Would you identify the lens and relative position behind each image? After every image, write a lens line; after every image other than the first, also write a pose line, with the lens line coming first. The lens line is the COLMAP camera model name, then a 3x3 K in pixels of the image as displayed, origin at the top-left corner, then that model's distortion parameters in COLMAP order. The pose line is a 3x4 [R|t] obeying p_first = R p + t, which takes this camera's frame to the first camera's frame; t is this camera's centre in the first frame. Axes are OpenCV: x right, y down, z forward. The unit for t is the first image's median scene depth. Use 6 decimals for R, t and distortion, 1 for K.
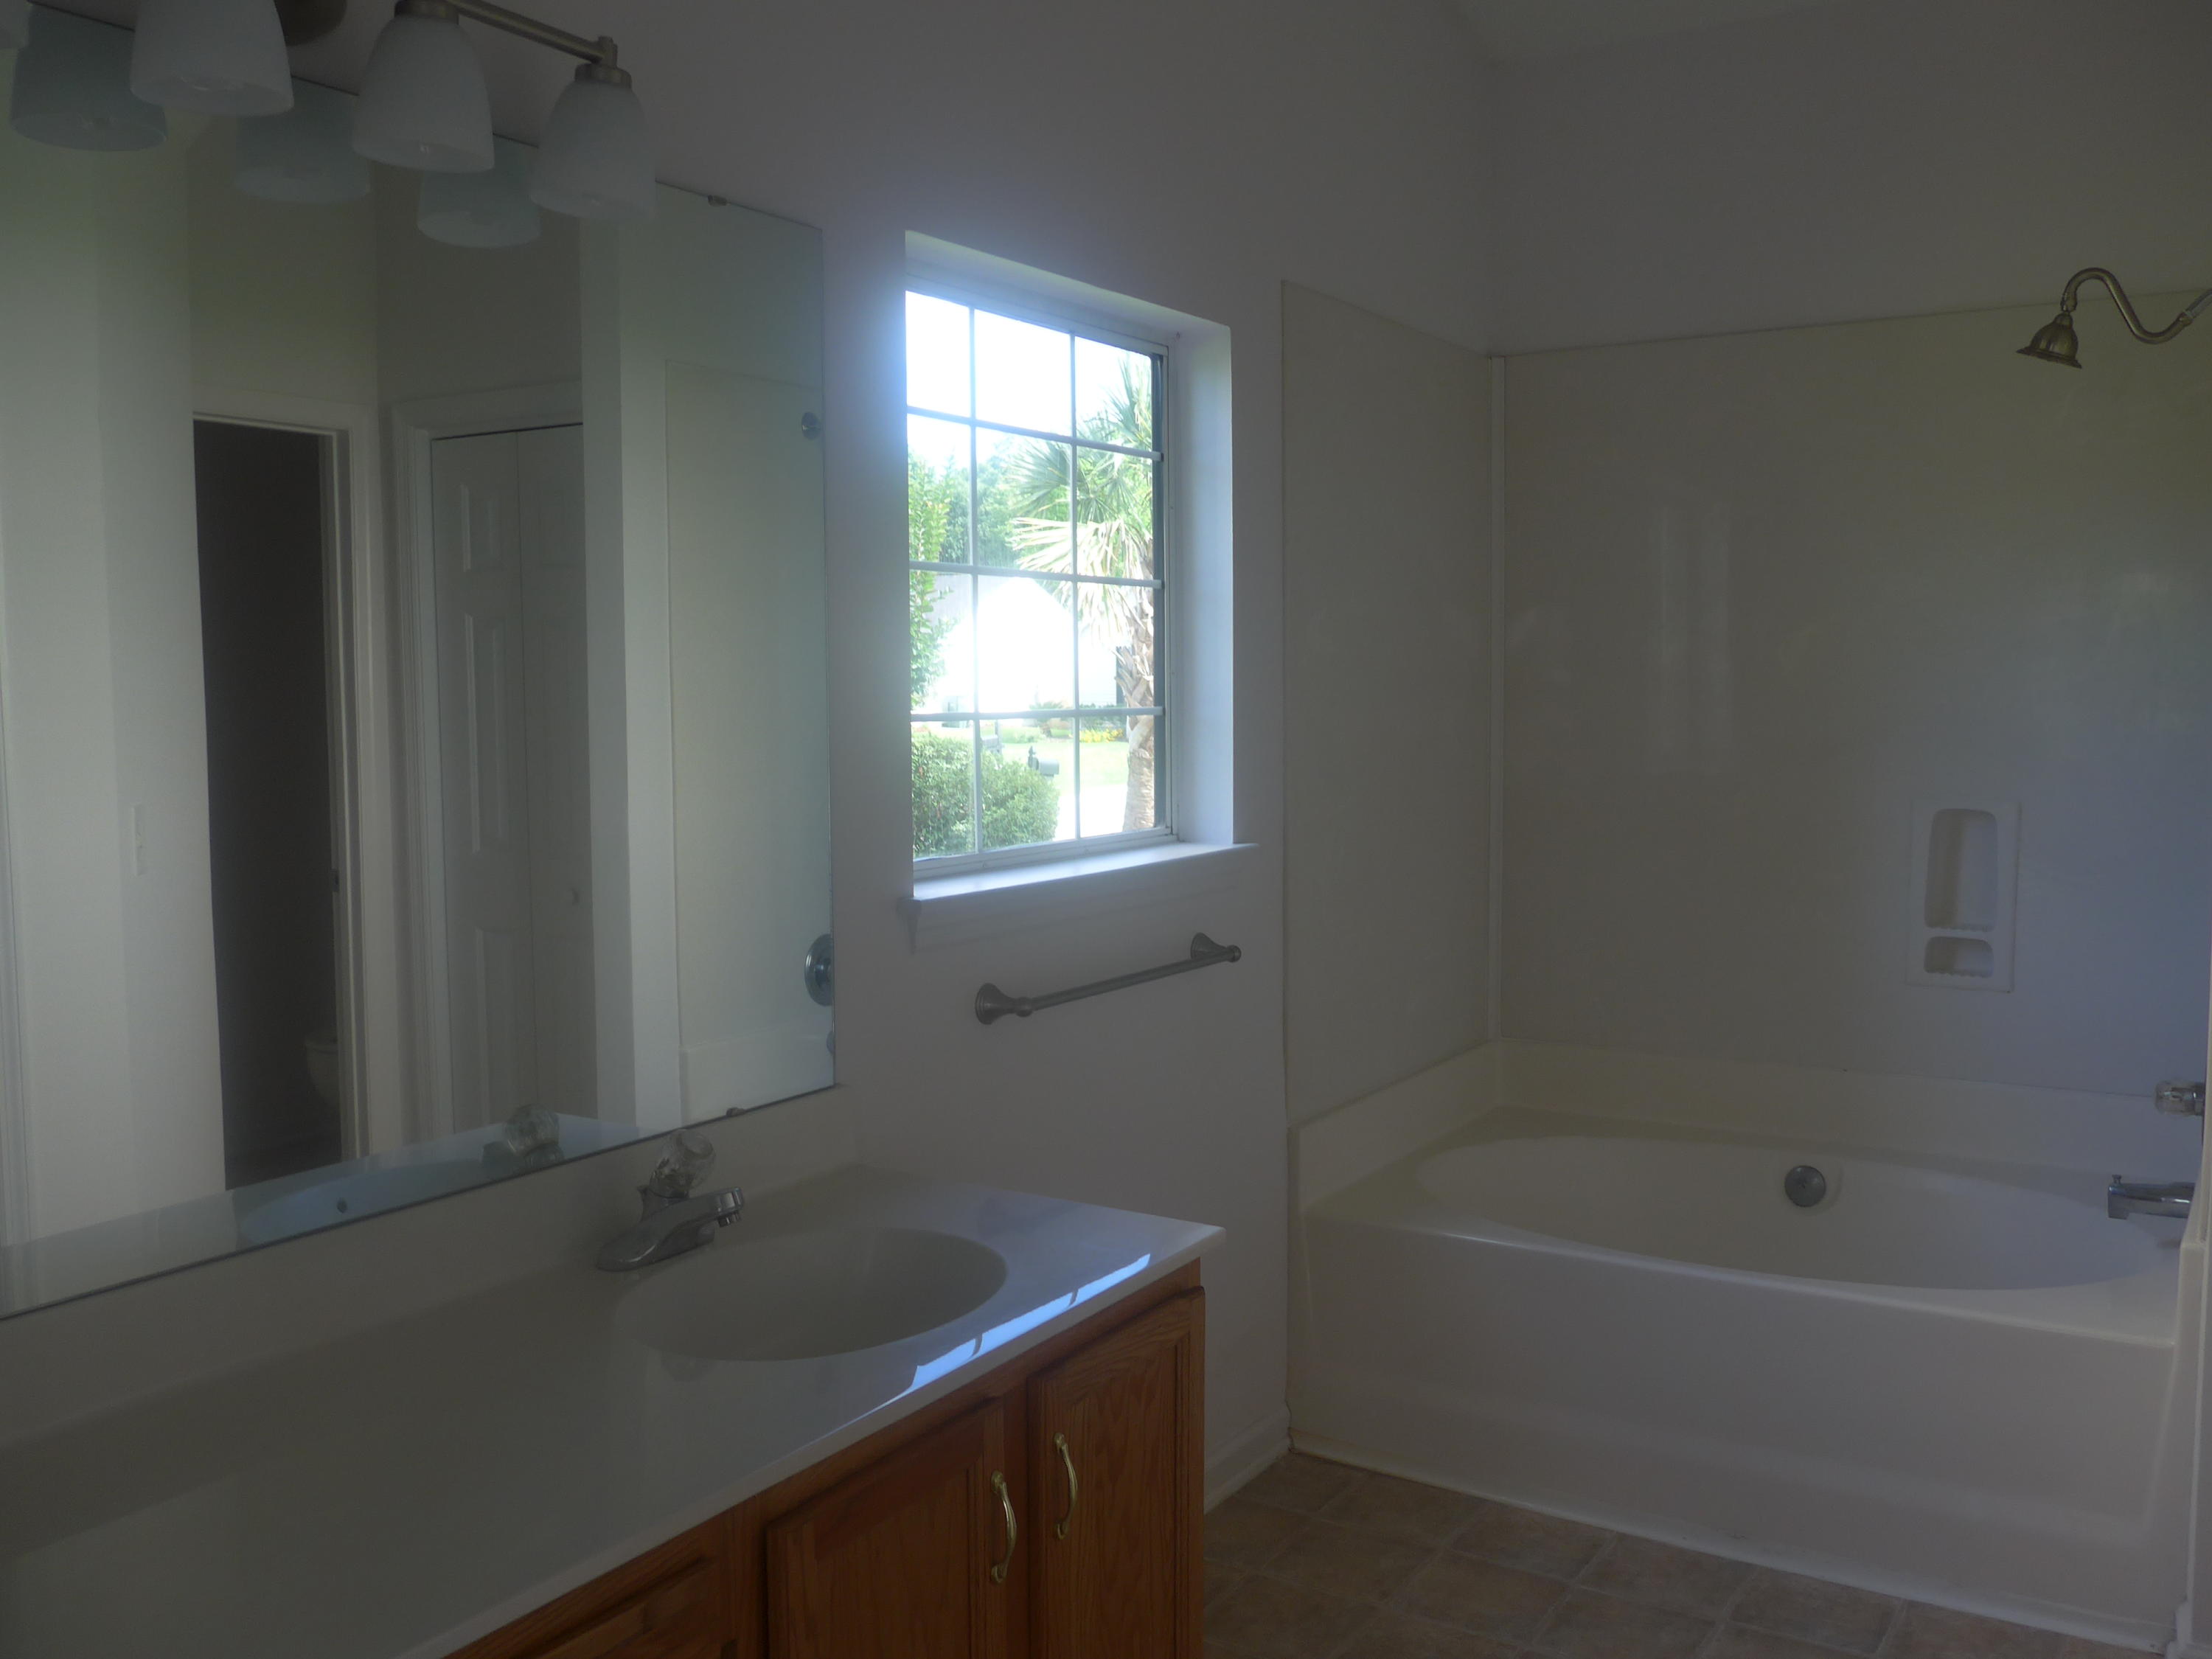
lens RADIAL K [[1837.7, 0, 1107.4], [0, 1837.7, 799.7], [0, 0, 1]] dist [-0.120944, 0.138015]
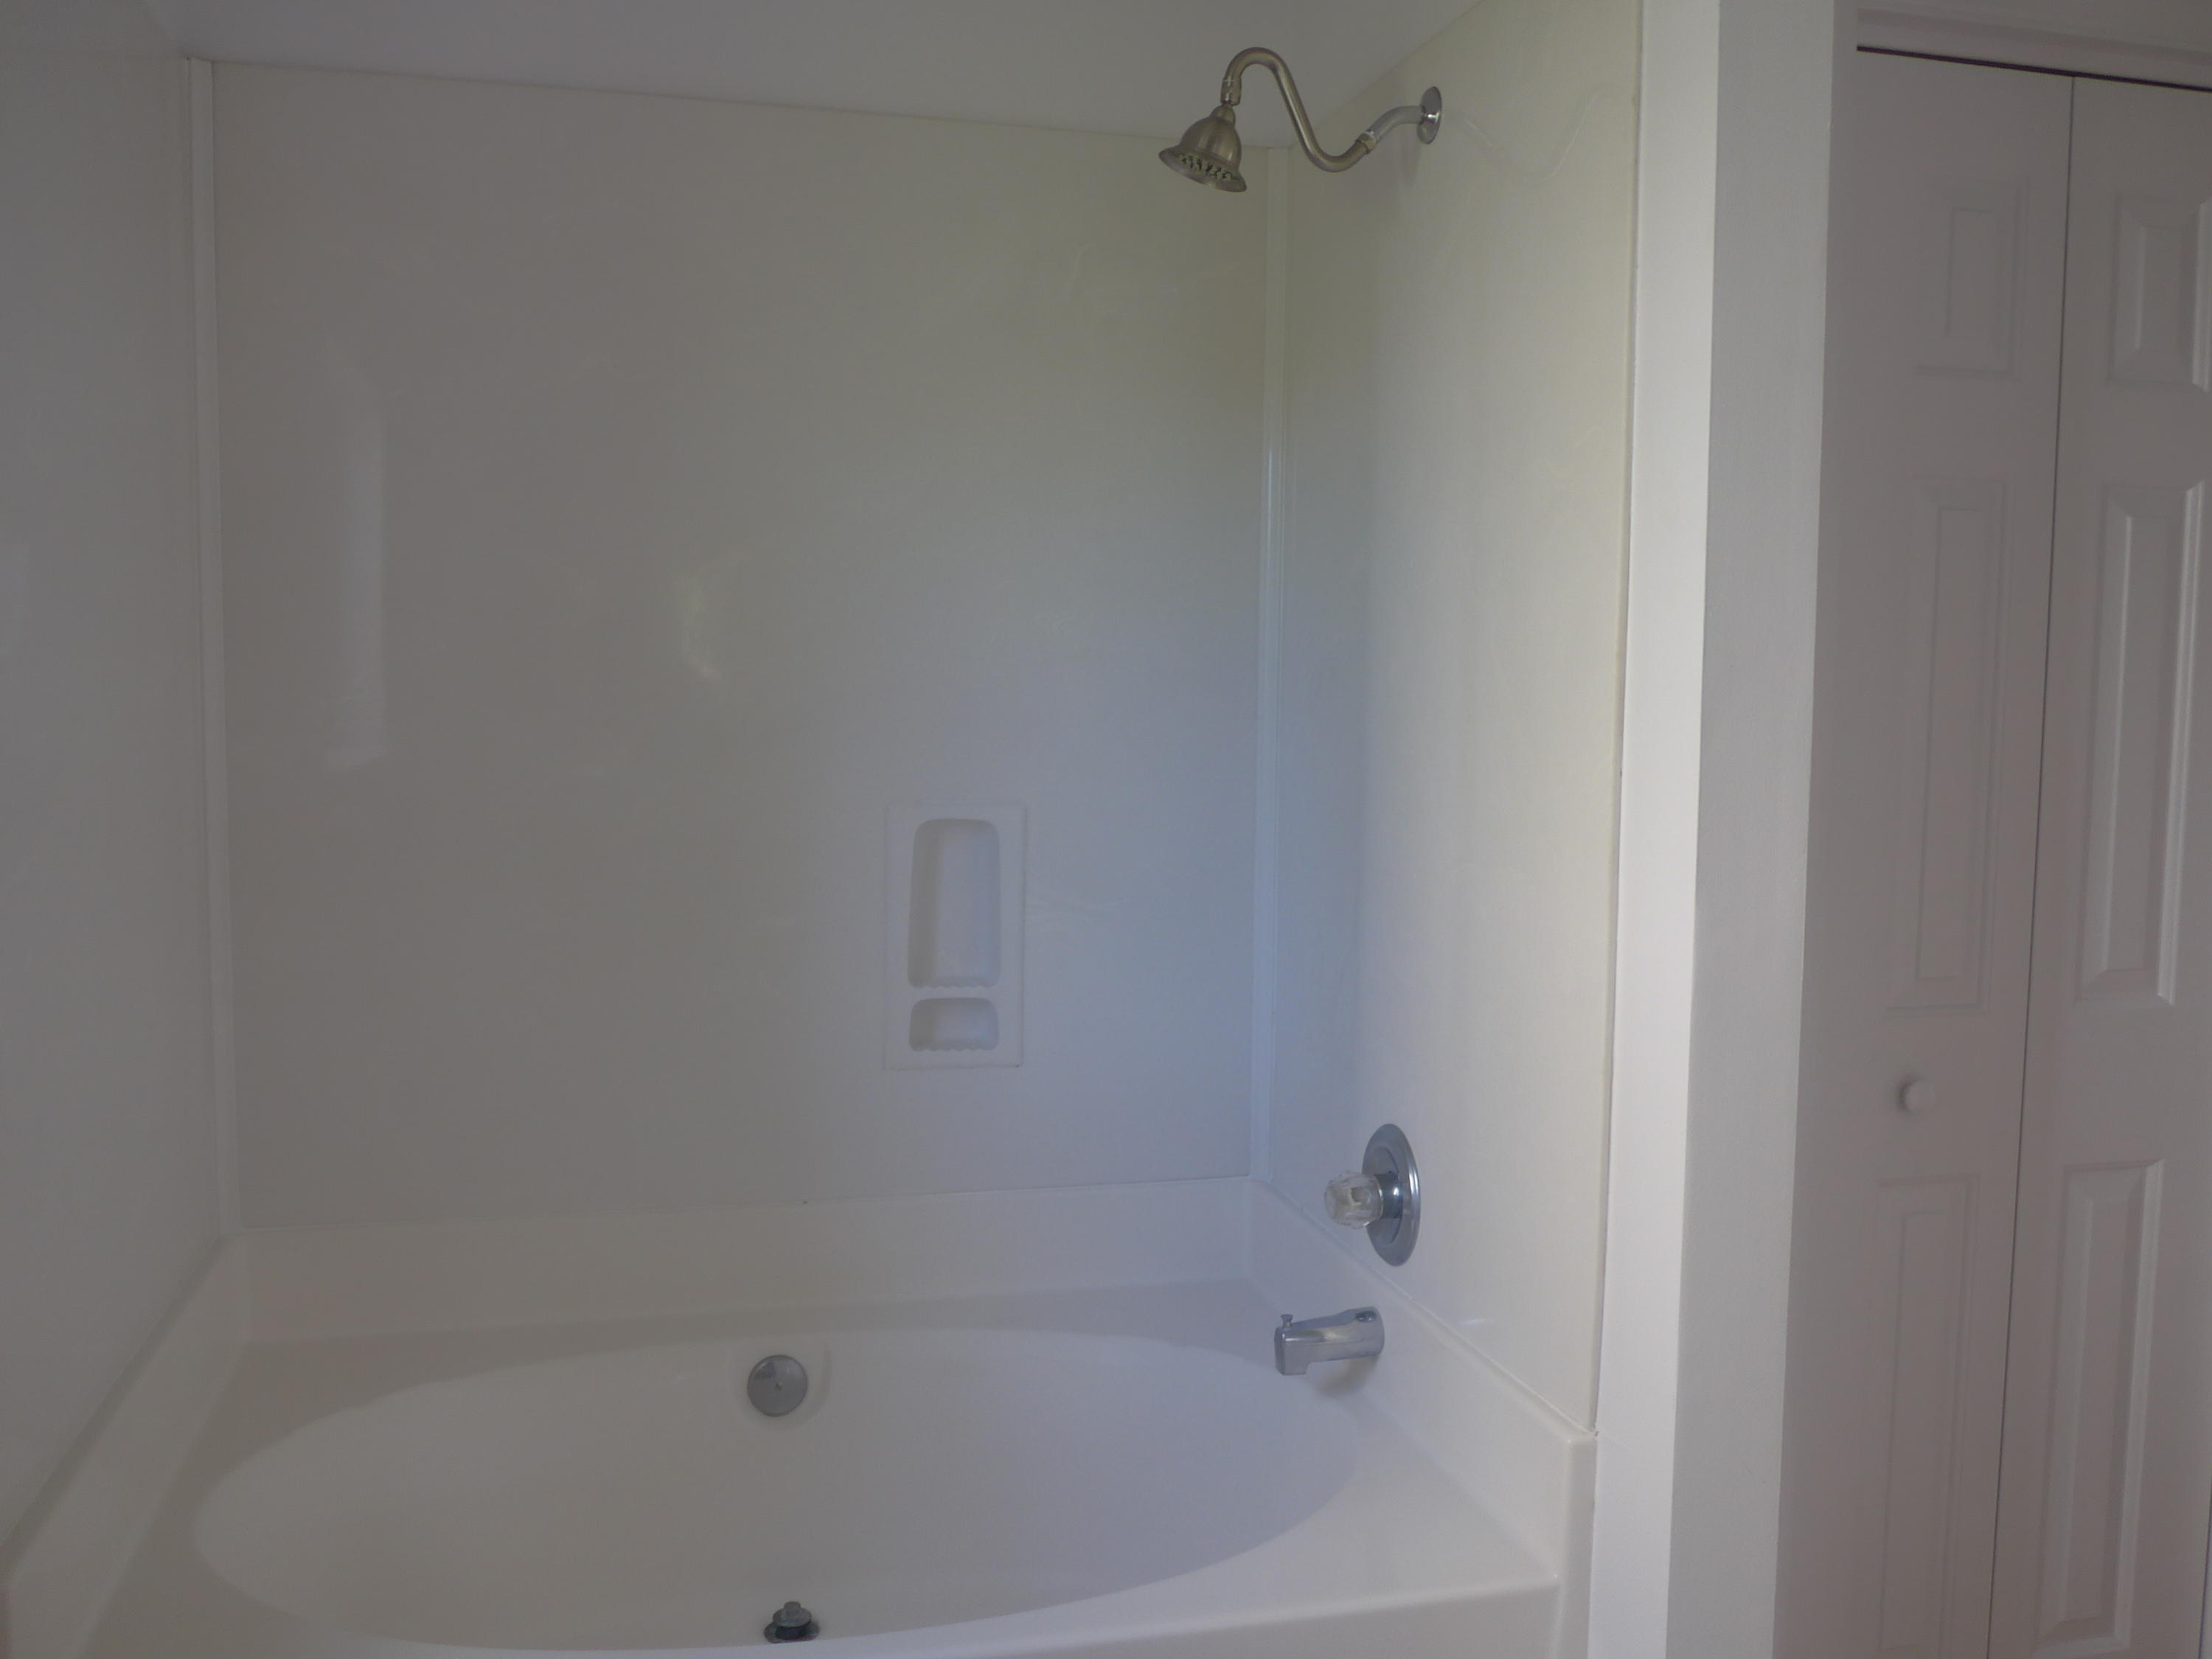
lens RADIAL K [[1899.8, 0, 1107.8], [0, 1899.8, 810.9], [0, 0, 1]] dist [-0.041219, 0.059911]
pose [[0.683264, -0.022950, 0.729811, -0.043513], [0.026884, 0.999619, 0.006265, -0.001279], [-0.729677, 0.015340, 0.683620, 0.531121]]
